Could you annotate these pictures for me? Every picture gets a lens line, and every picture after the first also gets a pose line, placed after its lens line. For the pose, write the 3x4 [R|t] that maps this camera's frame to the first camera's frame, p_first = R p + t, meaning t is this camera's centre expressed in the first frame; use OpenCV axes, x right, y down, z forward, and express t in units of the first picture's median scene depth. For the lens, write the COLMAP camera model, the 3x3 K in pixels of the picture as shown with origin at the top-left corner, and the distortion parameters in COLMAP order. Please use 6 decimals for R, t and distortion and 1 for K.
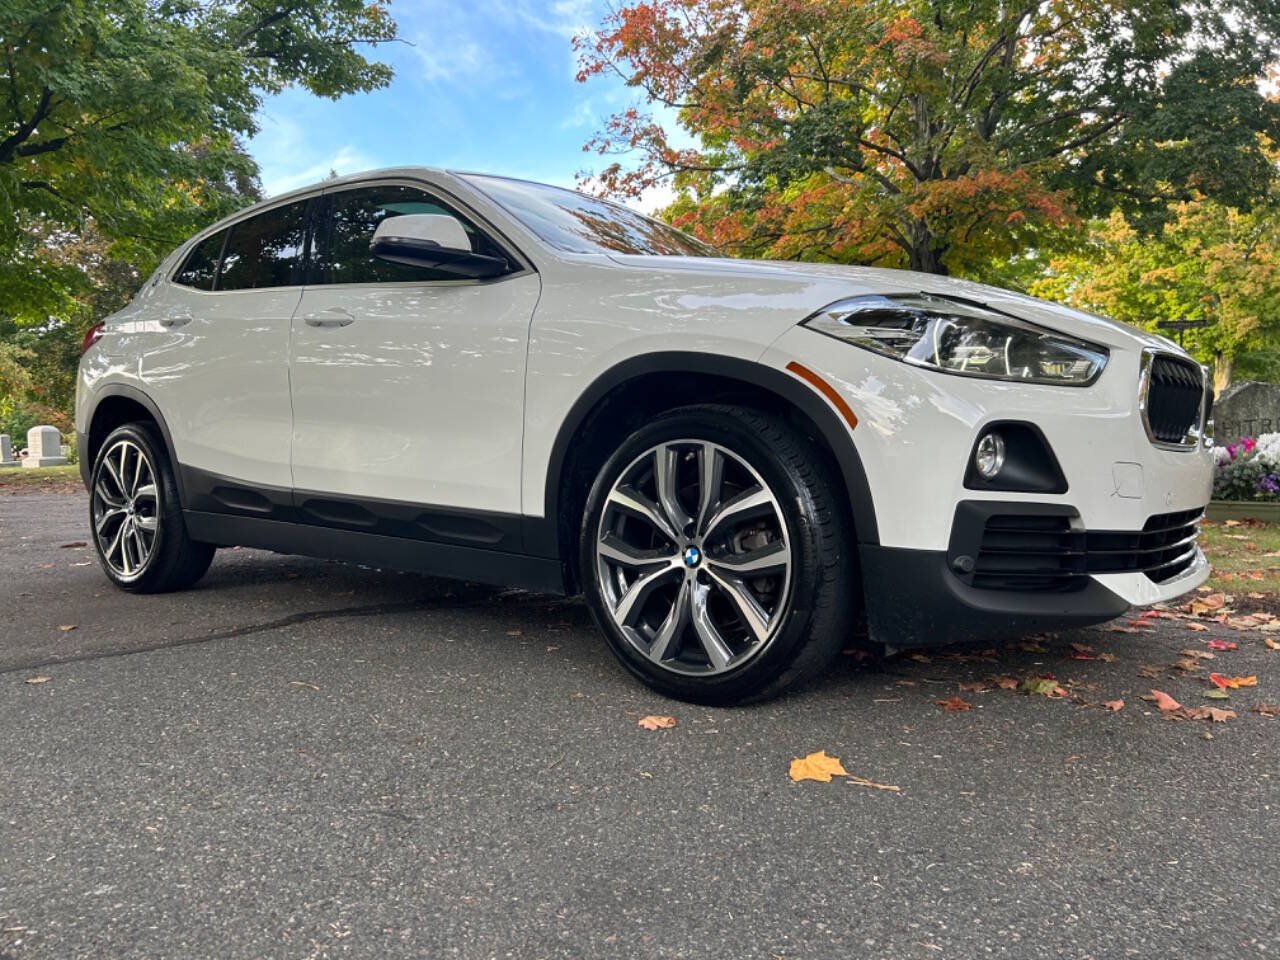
lens RADIAL K [[964.9, 0, 629.4], [0, 964.9, 480.2], [0, 0, 1]] dist [0.045468, -0.049665]
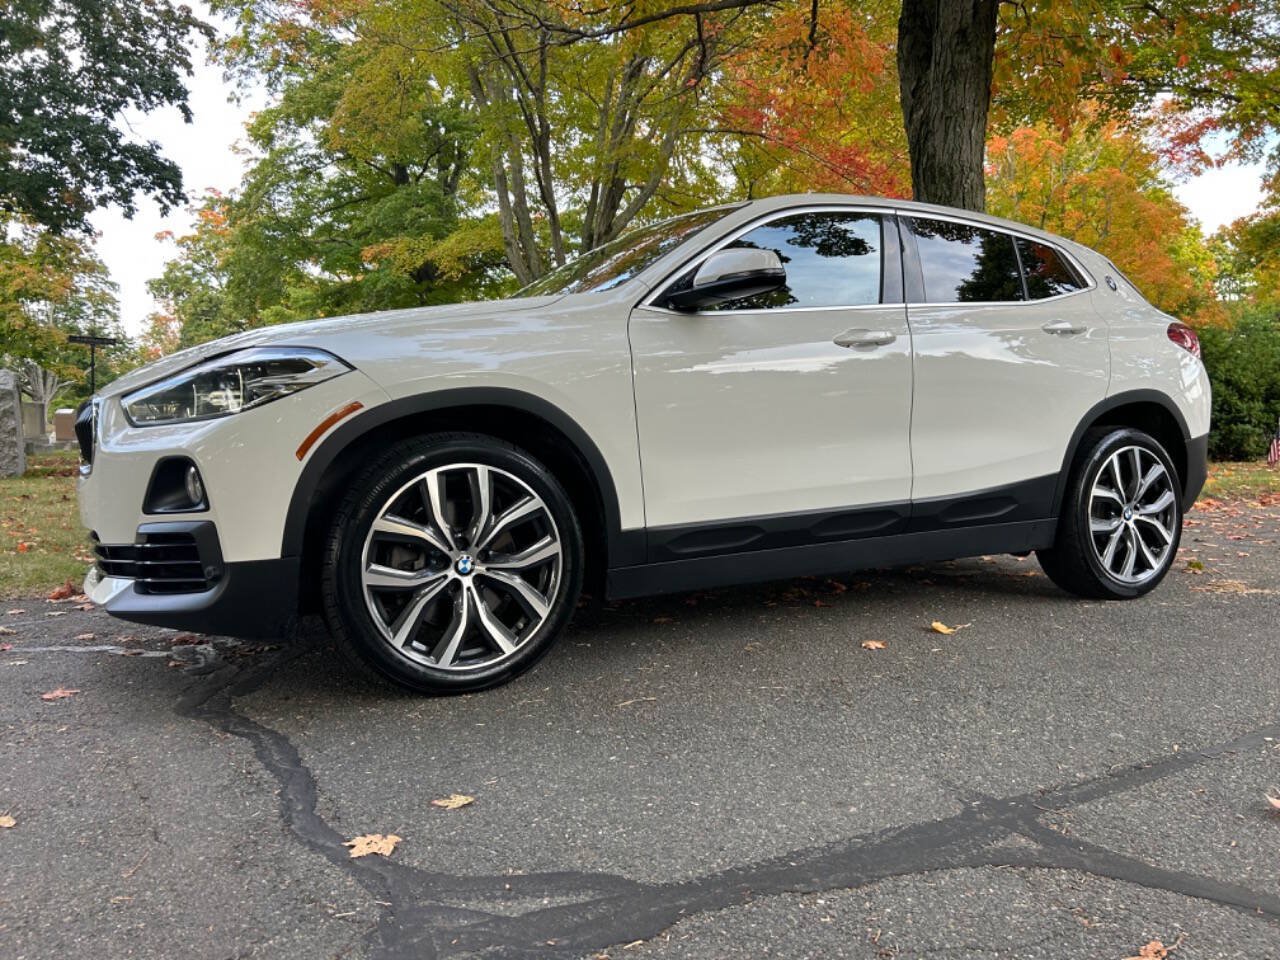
lens RADIAL K [[964.9, 0, 639.4], [0, 964.9, 478.6], [0, 0, 1]] dist [0.045468, -0.049665]
pose [[0.340301, -0.034014, 0.939701, -0.165147], [0.046831, 0.998718, 0.019191, -0.005204], [-0.939150, 0.037476, 0.341458, 0.084149]]
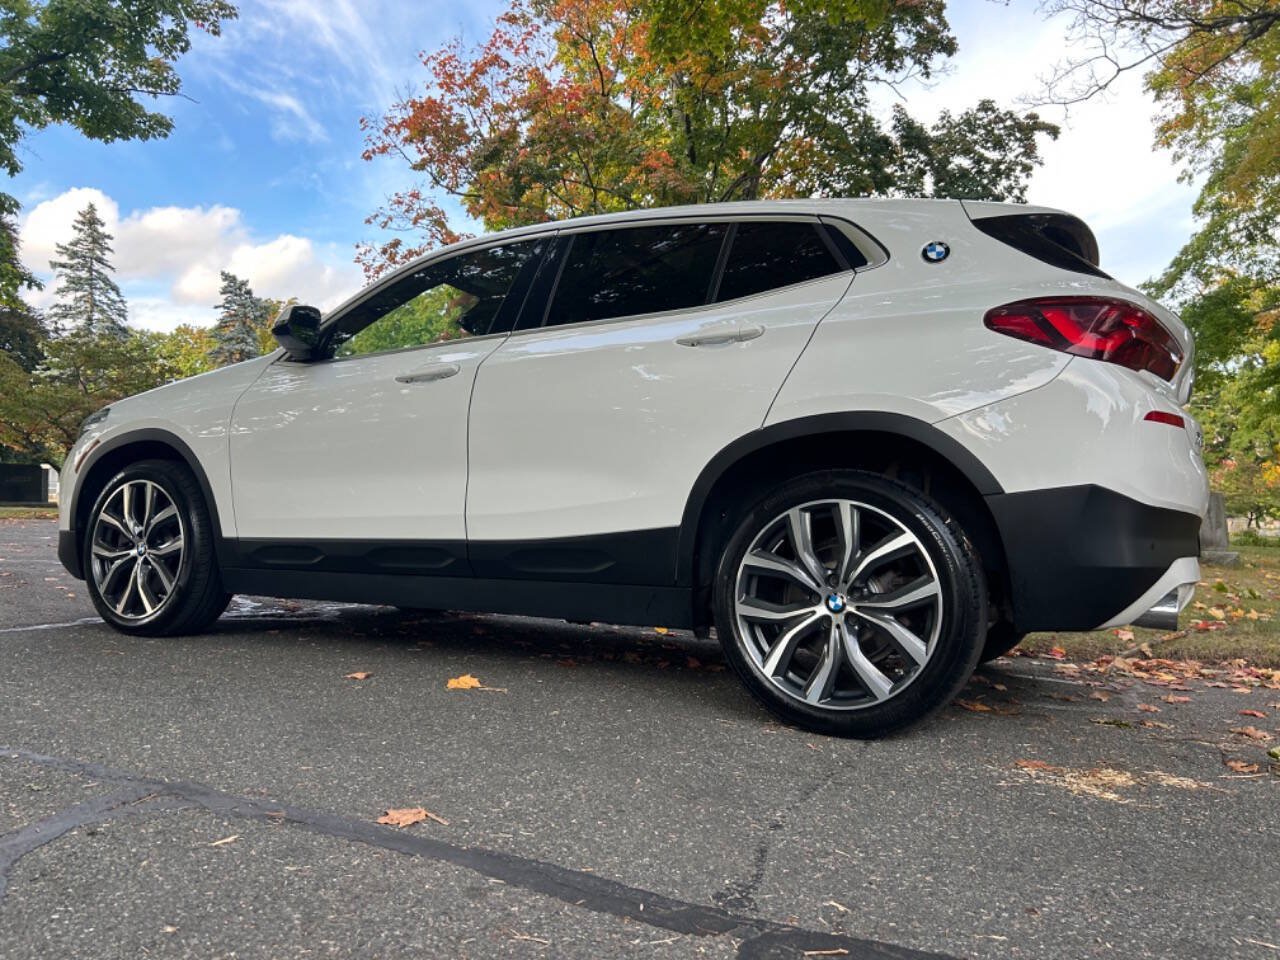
lens RADIAL K [[964.9, 0, 628.9], [0, 964.9, 486.6], [0, 0, 1]] dist [0.045468, -0.049665]
pose [[0.972007, 0.056541, 0.228045, 0.006497], [-0.041036, 0.996548, -0.072173, 0.006067], [-0.231339, 0.060795, 0.970972, -0.068178]]
